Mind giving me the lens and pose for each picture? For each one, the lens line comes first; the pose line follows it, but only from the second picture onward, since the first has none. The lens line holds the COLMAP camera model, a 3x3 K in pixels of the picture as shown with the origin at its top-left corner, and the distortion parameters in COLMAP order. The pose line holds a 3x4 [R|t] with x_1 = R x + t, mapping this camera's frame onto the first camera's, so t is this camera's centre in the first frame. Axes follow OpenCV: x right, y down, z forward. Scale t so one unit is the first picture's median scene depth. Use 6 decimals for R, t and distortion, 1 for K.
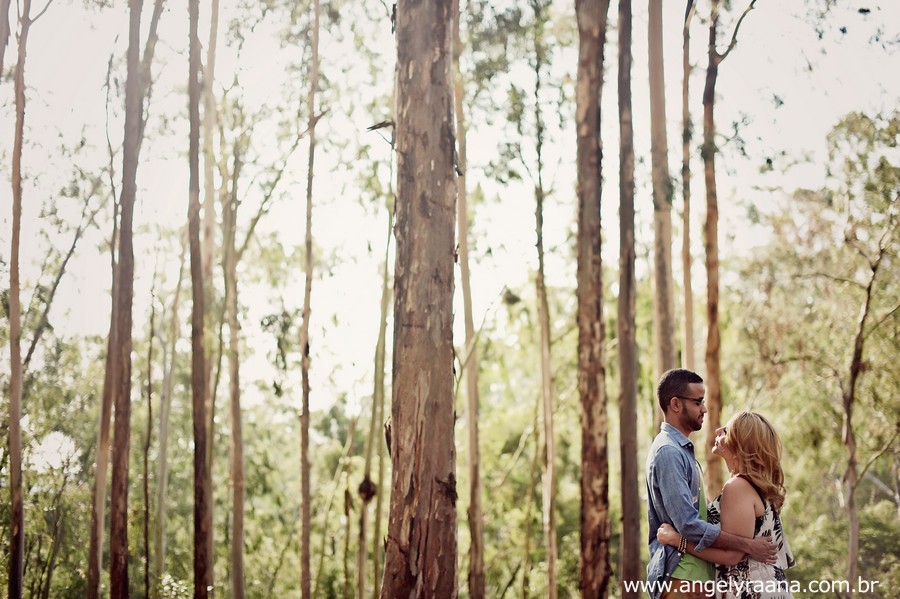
lens RADIAL K [[1330.6, 0, 450.0], [0, 1330.6, 299.5], [0, 0, 1]] dist [-0.106925, 0.012099]
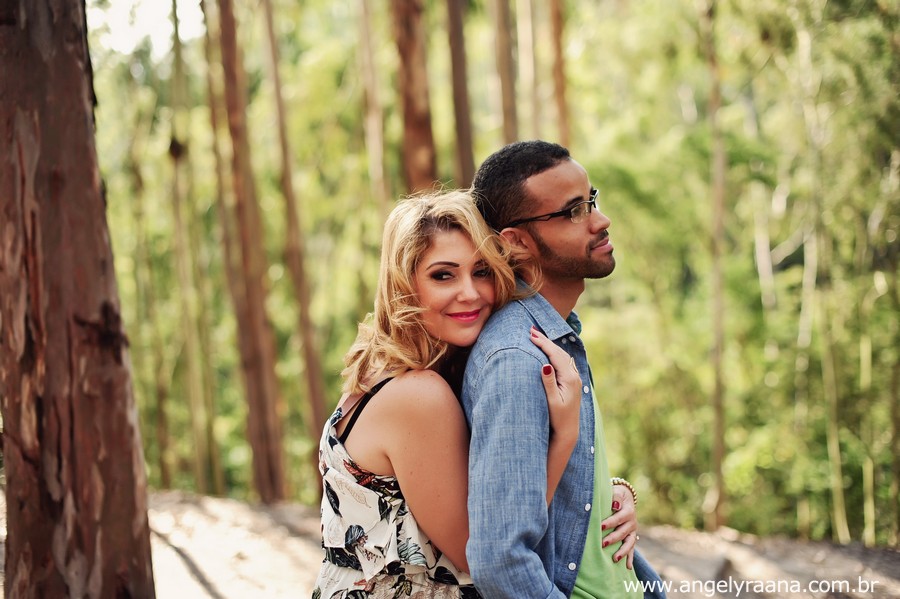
lens RADIAL K [[1330.6, 0, 450.0], [0, 1330.6, 299.5], [0, 0, 1]] dist [-0.106925, 0.012099]
pose [[0.989916, -0.097201, 0.103045, 0.081930], [0.063742, 0.955279, 0.288756, -0.011370], [-0.126504, -0.279276, 0.951841, 0.493616]]
